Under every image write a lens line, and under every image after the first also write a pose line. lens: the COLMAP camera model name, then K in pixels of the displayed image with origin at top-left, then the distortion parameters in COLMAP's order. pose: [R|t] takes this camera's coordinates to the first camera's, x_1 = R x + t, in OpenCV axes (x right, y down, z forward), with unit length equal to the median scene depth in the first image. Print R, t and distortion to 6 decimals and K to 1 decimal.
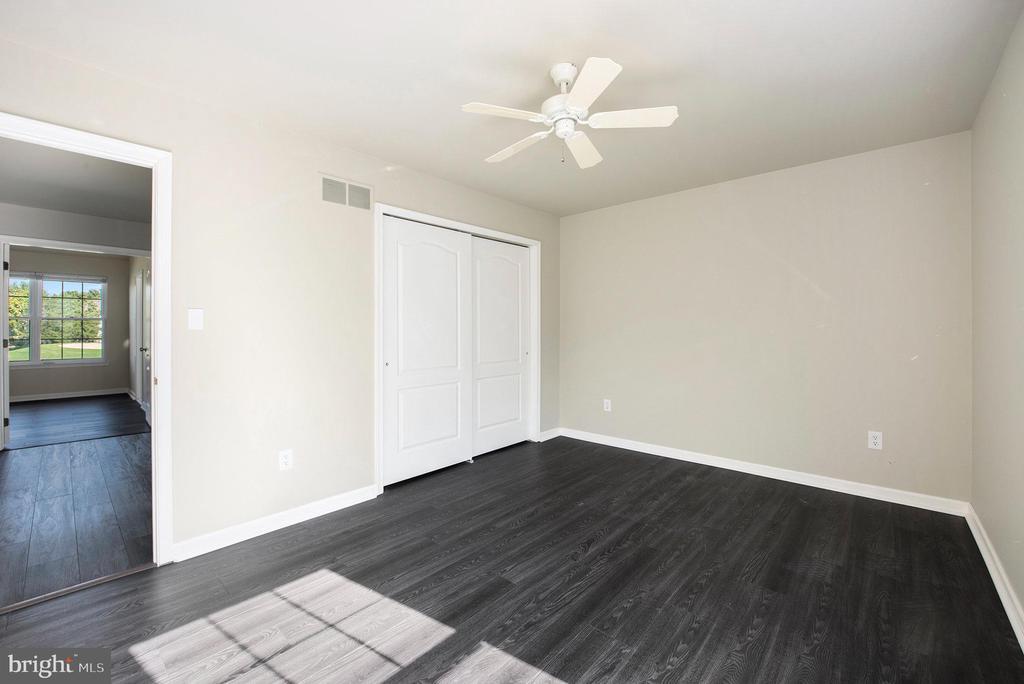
lens RADIAL K [[410.9, 0, 508.8], [0, 410.9, 335.4], [0, 0, 1]] dist [-0.015098, -0.000147]
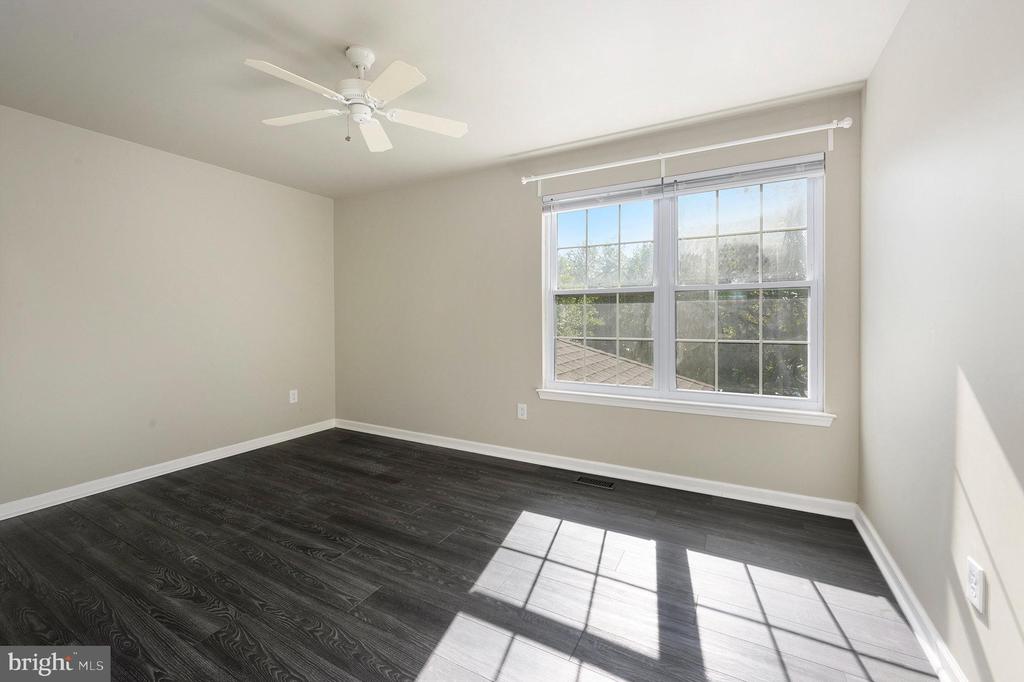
lens RADIAL K [[410.9, 0, 508.8], [0, 410.9, 334.4], [0, 0, 1]] dist [-0.015098, -0.000147]
pose [[-0.226955, -0.037602, 0.973179, -0.740884], [0.024849, 0.998705, 0.044383, 0.007931], [-0.973588, 0.034256, -0.225727, 0.731979]]
